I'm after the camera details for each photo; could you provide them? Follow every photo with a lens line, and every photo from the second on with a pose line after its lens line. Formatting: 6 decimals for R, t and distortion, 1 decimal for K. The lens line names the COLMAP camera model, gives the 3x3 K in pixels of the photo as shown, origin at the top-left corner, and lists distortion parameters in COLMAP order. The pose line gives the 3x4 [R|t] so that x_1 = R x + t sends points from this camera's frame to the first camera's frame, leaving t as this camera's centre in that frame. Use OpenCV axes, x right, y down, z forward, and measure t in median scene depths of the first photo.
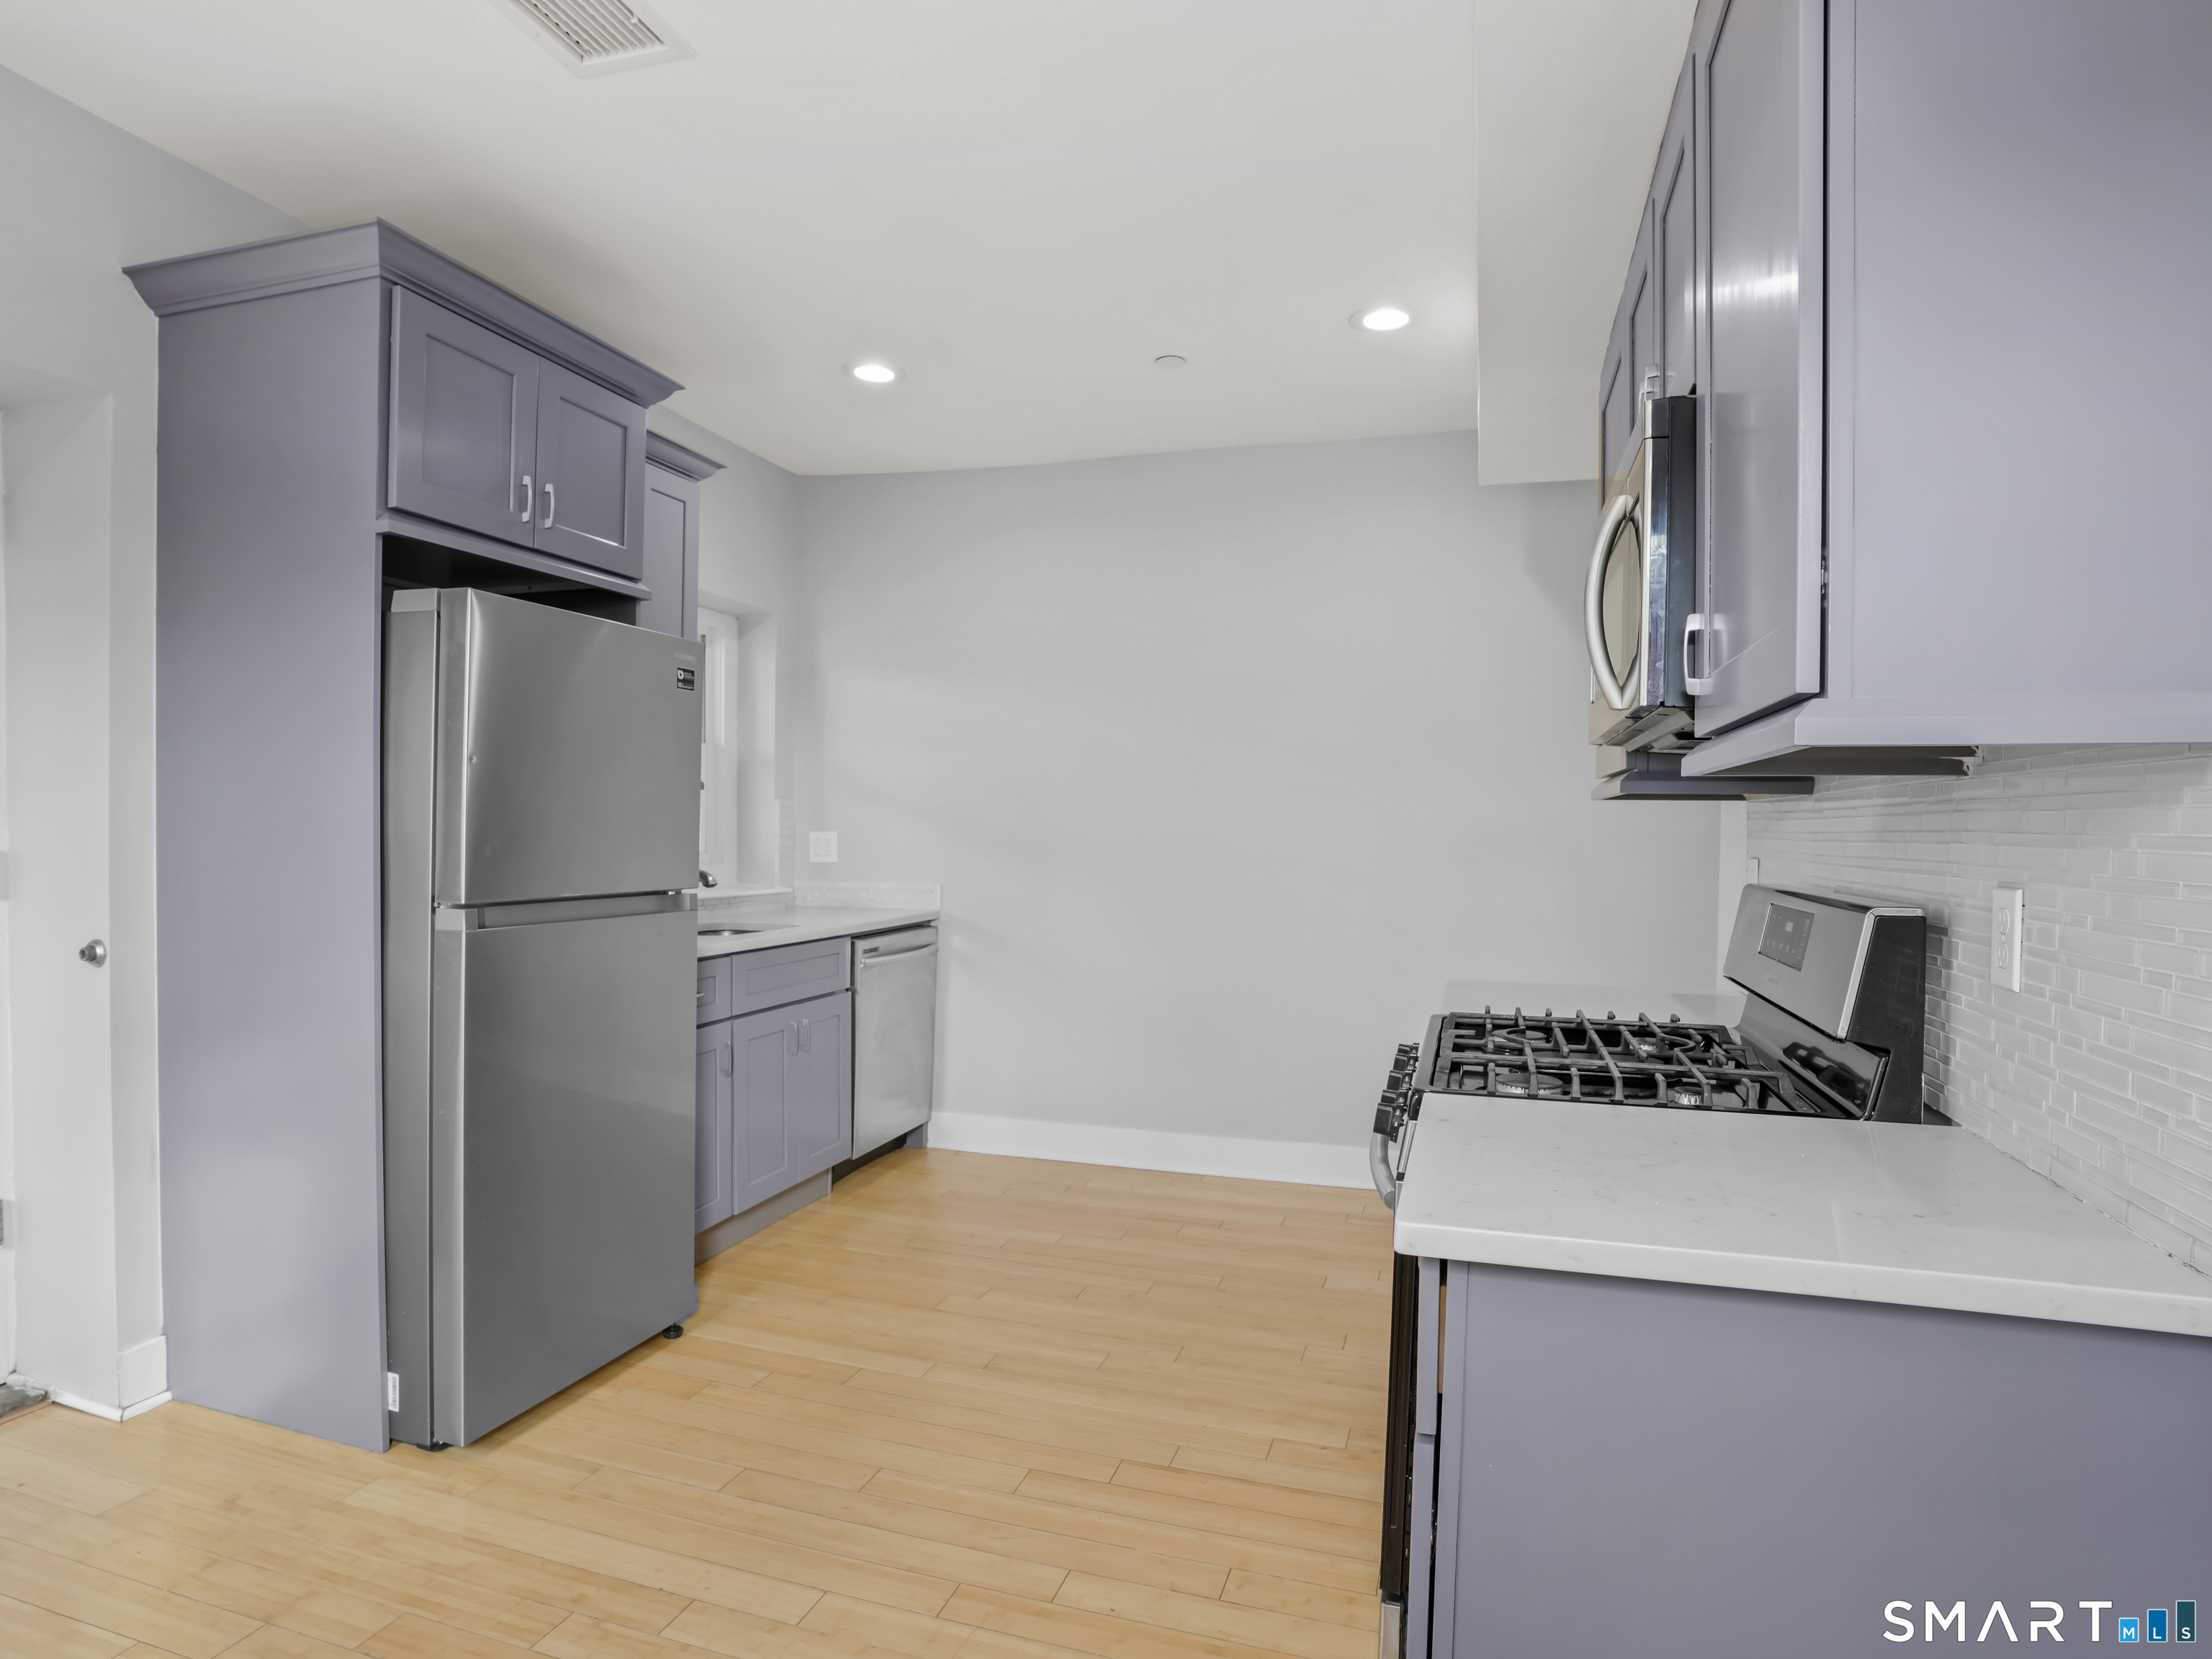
lens RADIAL K [[1228.2, 0, 1100.0], [0, 1228.2, 823.7], [0, 0, 1]] dist [-0.048546, 0.028345]
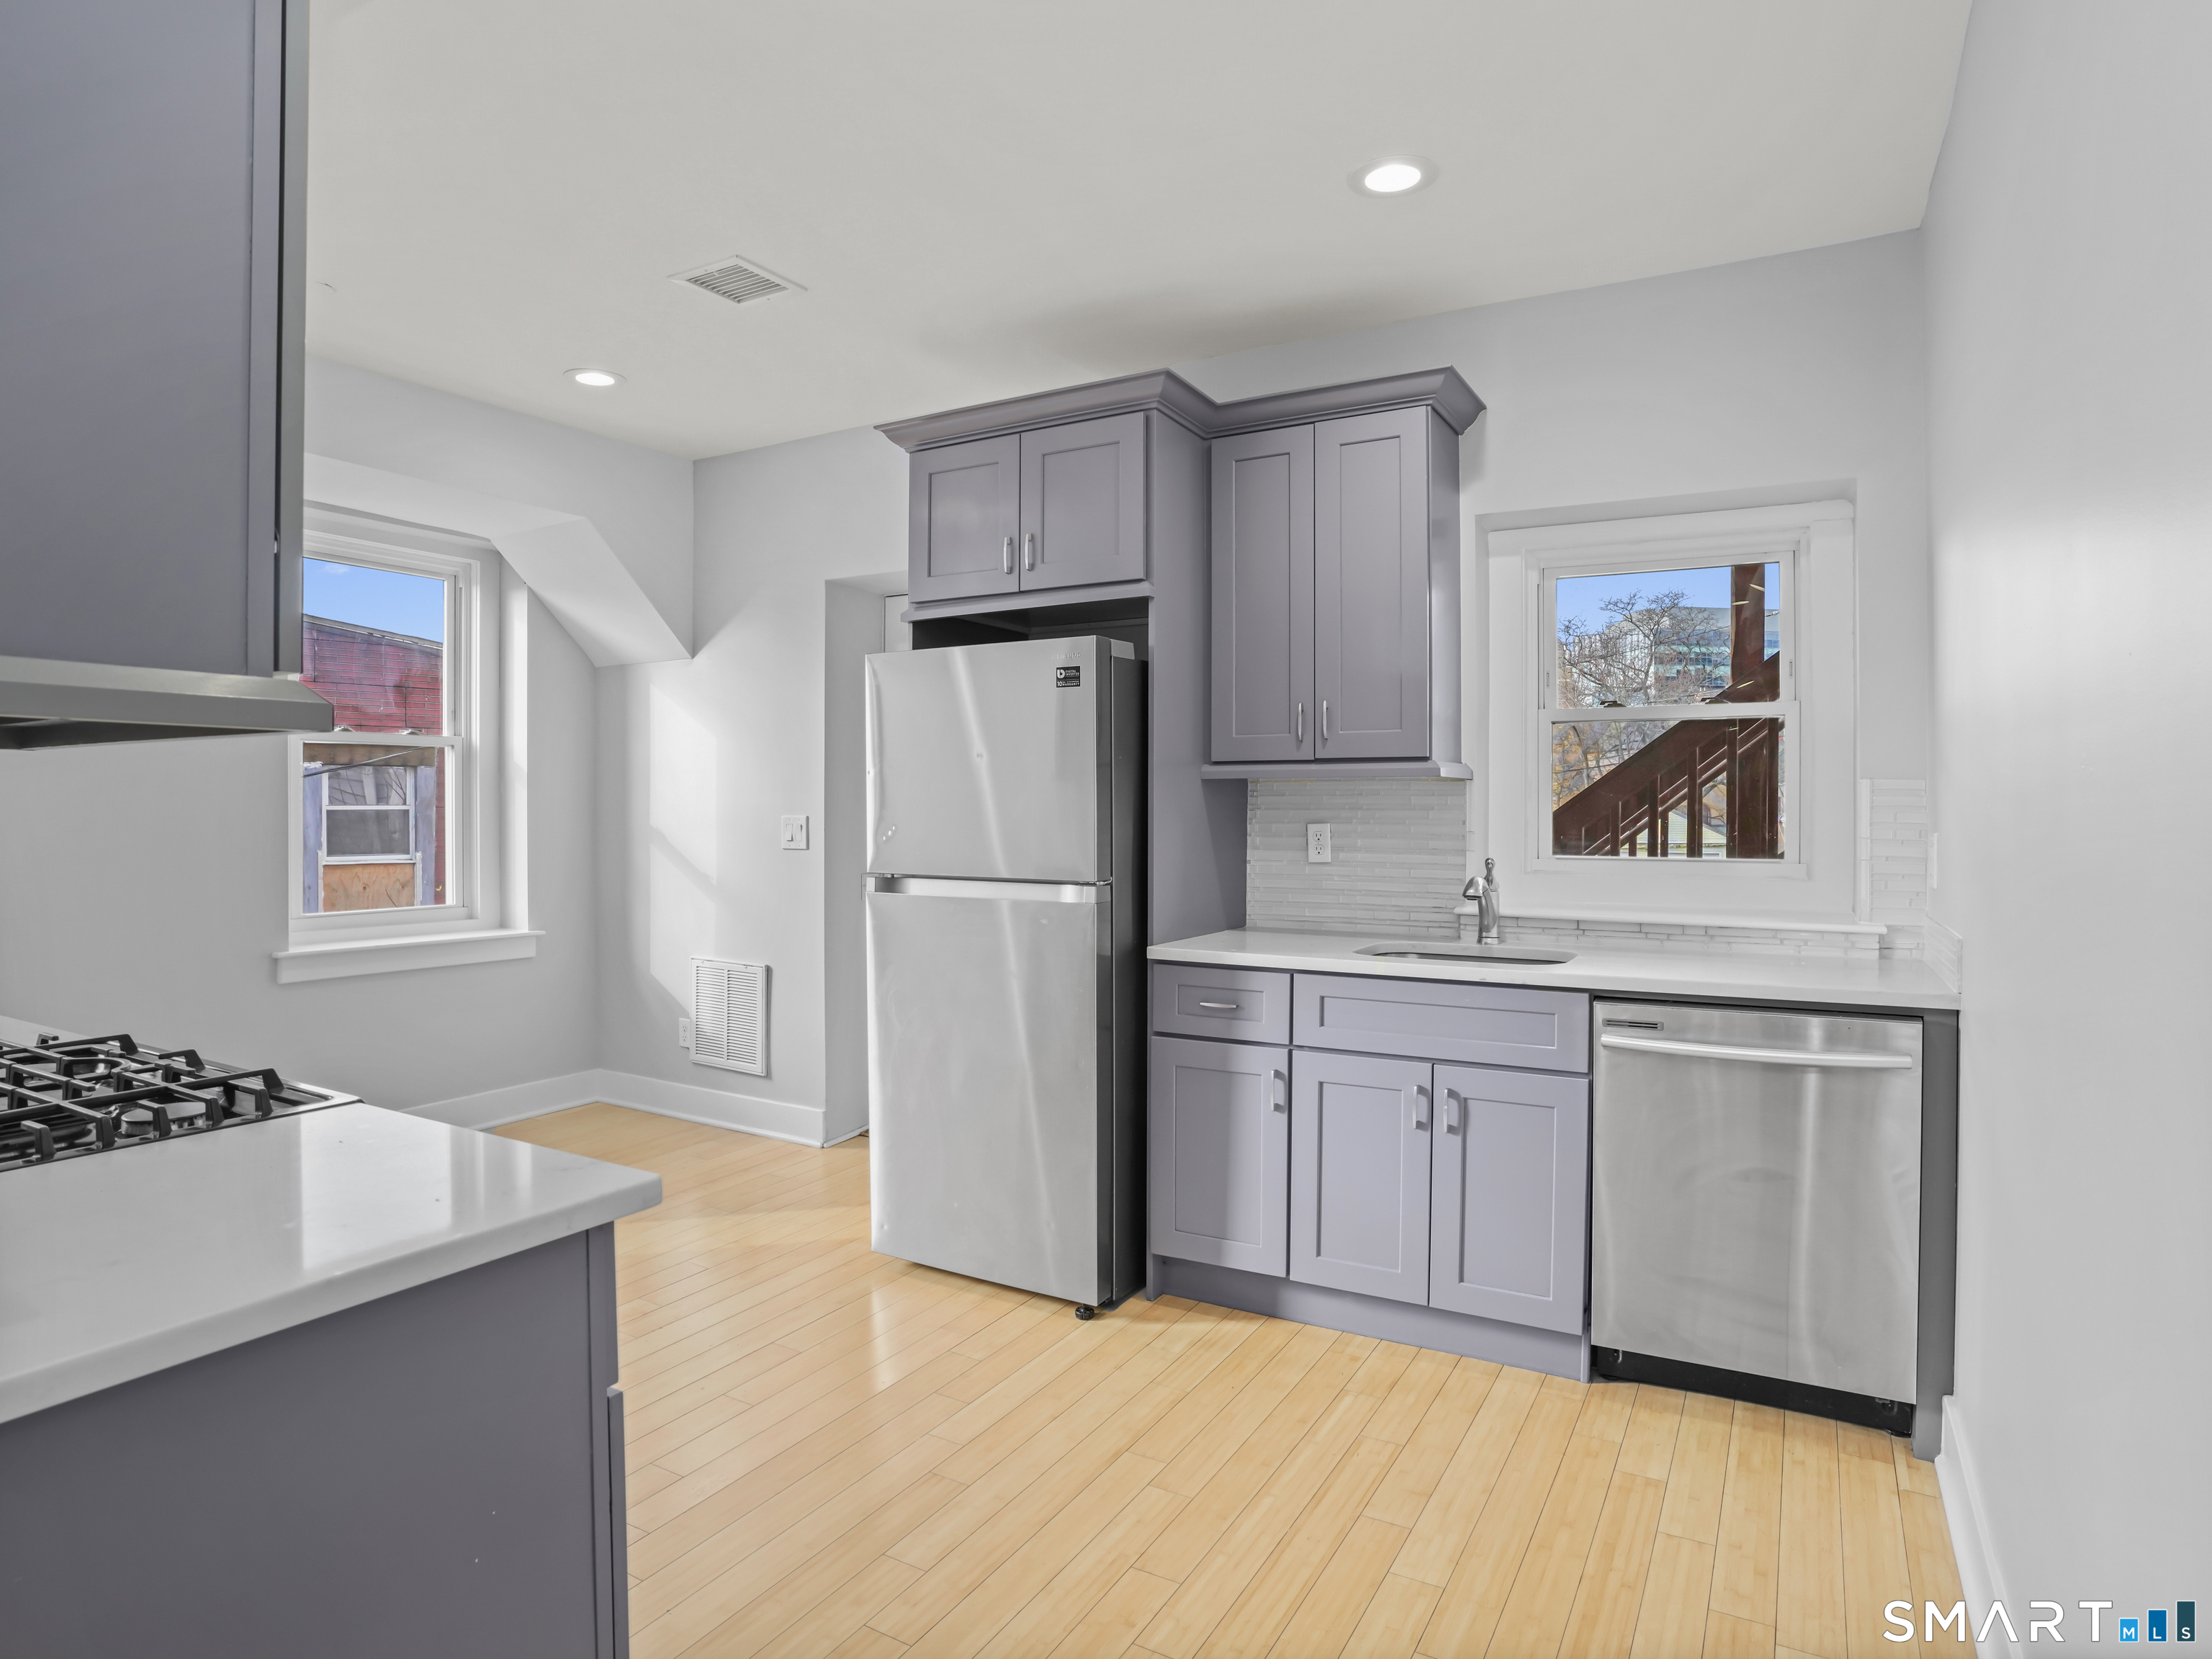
lens RADIAL K [[1228.2, 0, 1100.0], [0, 1228.2, 823.7], [0, 0, 1]] dist [-0.048546, 0.028345]
pose [[-0.211419, 0.005784, -0.977378, 0.638561], [0.000274, 0.999983, 0.005858, -0.000931], [0.977395, 0.000970, -0.211417, 1.196638]]
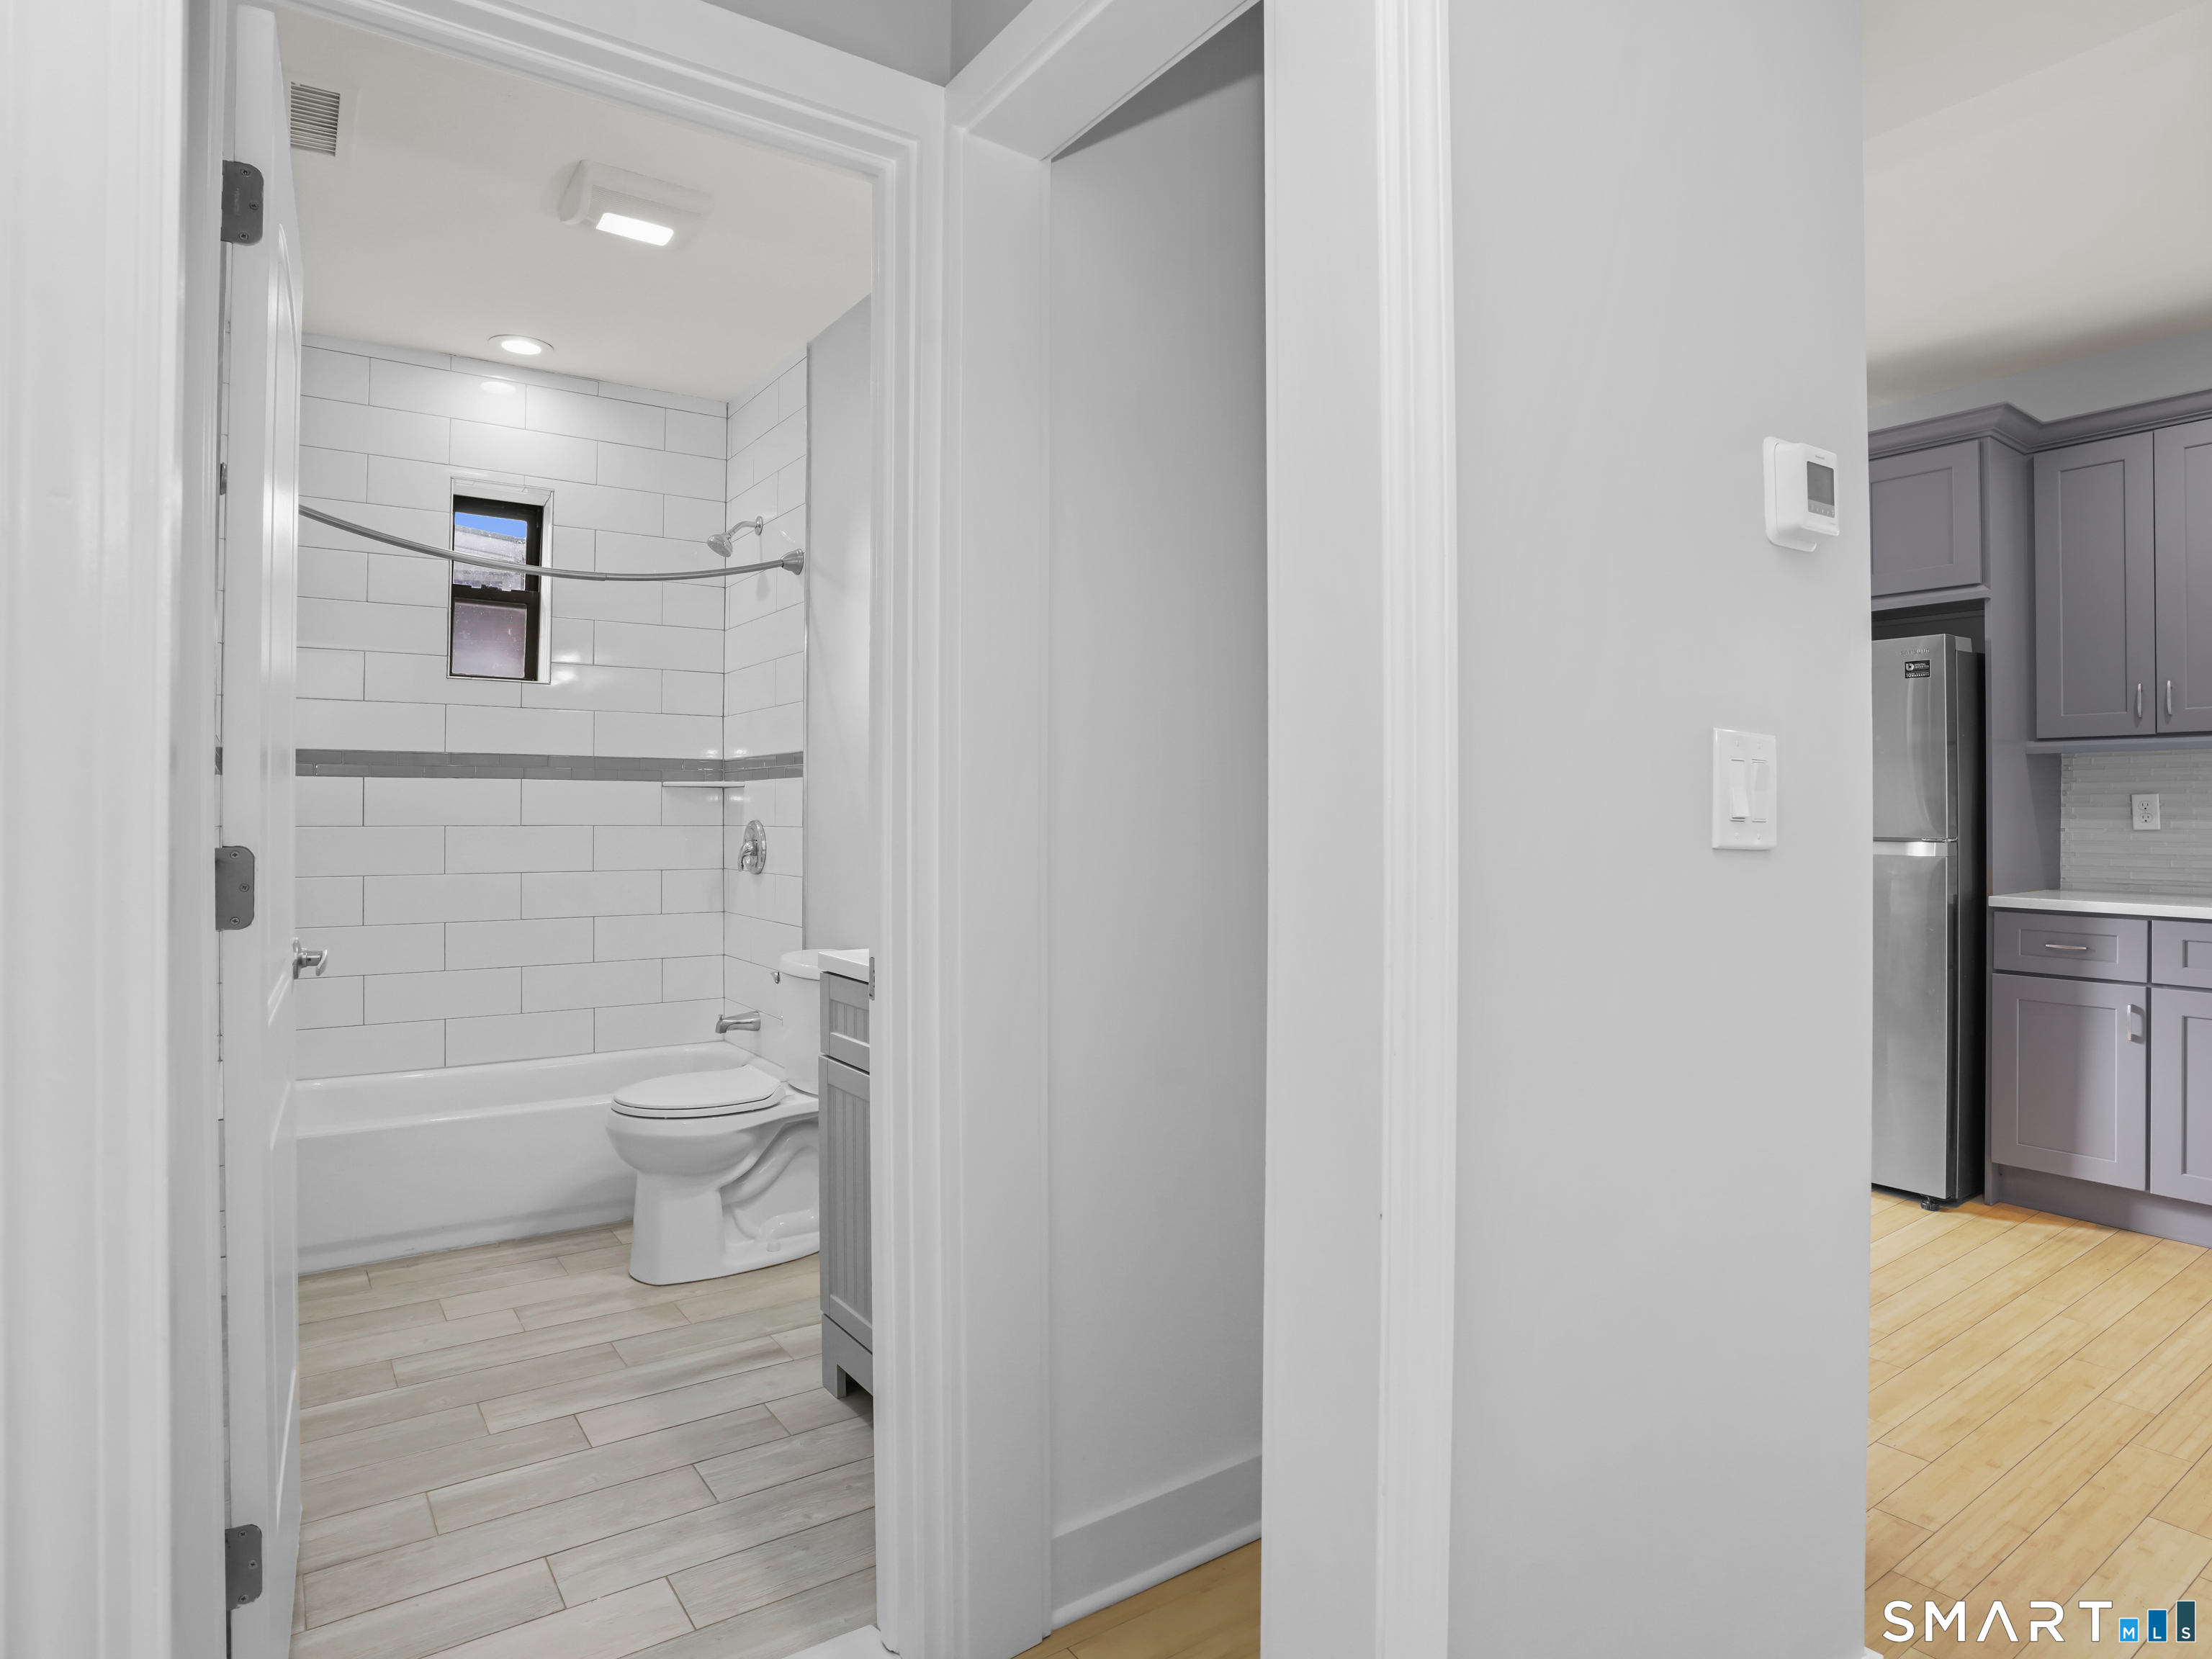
lens RADIAL K [[1218.7, 0, 1175.5], [0, 1218.7, 800.1], [0, 0, 1]] dist [-0.003167, 0.000794]
pose [[-0.567860, -0.011634, -0.823043, 1.065457], [-0.002744, 0.999921, -0.012241, 0.030826], [0.823121, -0.004693, -0.567847, 1.039418]]
